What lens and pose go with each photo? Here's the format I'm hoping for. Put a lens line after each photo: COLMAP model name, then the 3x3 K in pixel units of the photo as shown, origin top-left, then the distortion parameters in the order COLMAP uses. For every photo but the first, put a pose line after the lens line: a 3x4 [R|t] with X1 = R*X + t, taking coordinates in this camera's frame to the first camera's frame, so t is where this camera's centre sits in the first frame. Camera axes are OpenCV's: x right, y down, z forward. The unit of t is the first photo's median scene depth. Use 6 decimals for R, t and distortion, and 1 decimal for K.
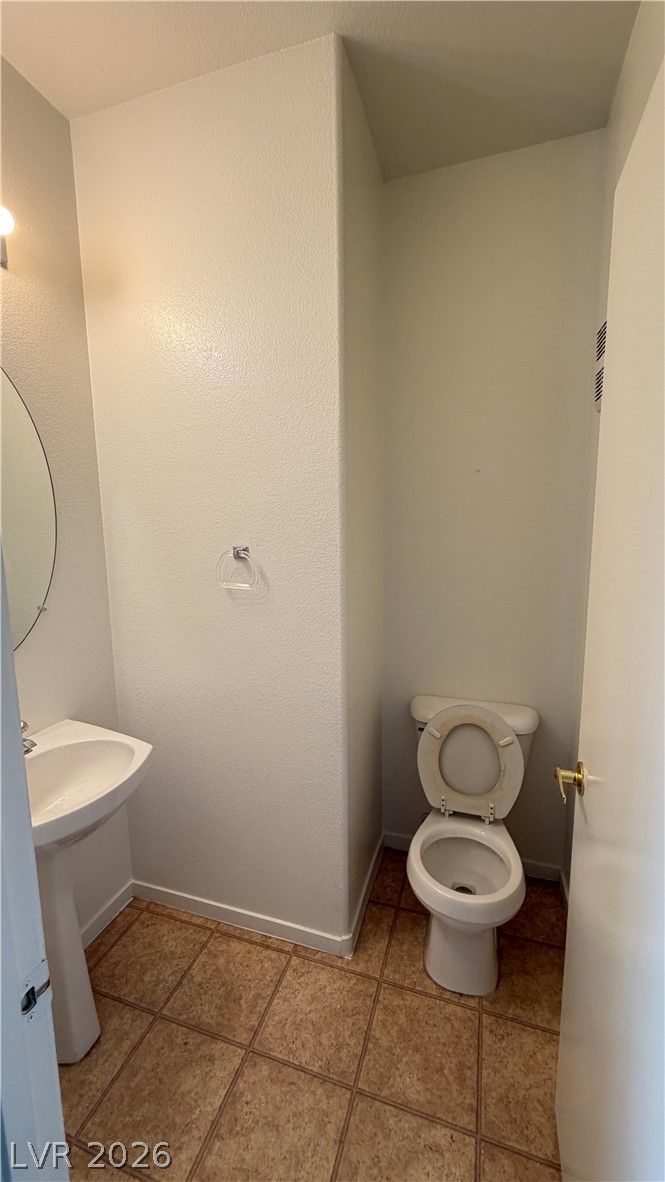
lens RADIAL K [[472.8, 0, 332.5], [0, 472.8, 591.0], [0, 0, 1]] dist [0.001239, 0.000175]
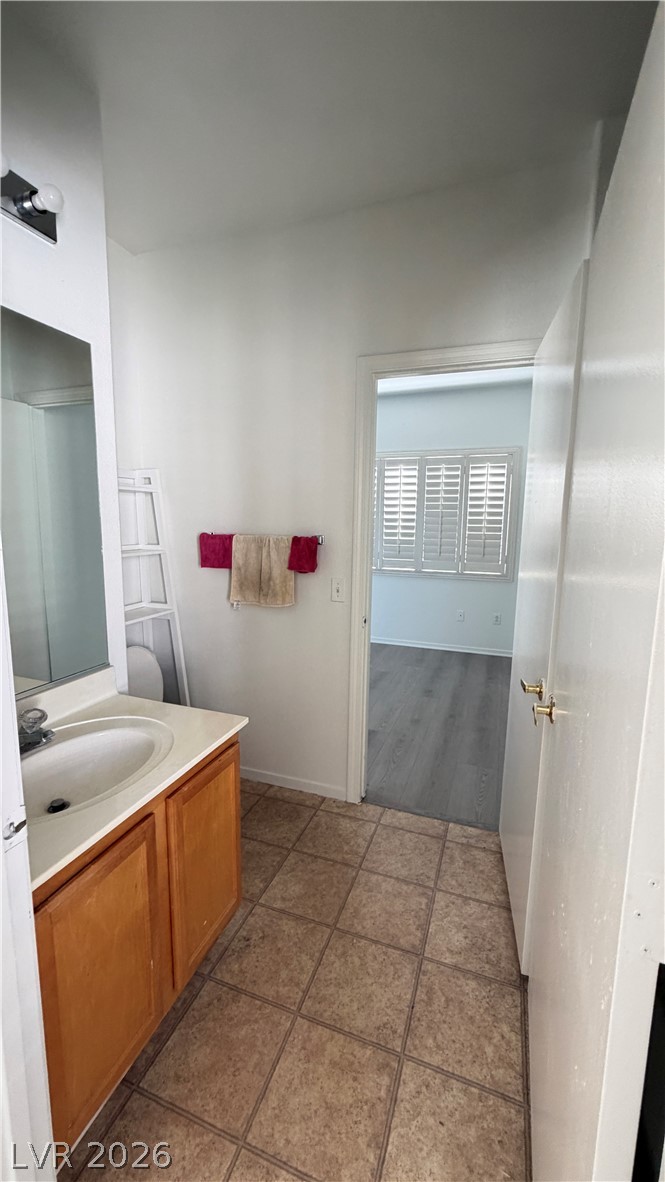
lens RADIAL K [[494.5, 0, 332.5], [0, 494.5, 591.0], [0, 0, 1]] dist [0.001985, 0.000194]
pose [[-0.999492, -0.000268, 0.031871, -0.160195], [0.009210, 0.954869, 0.296884, -0.211666], [-0.030512, 0.297027, -0.954382, 1.657099]]
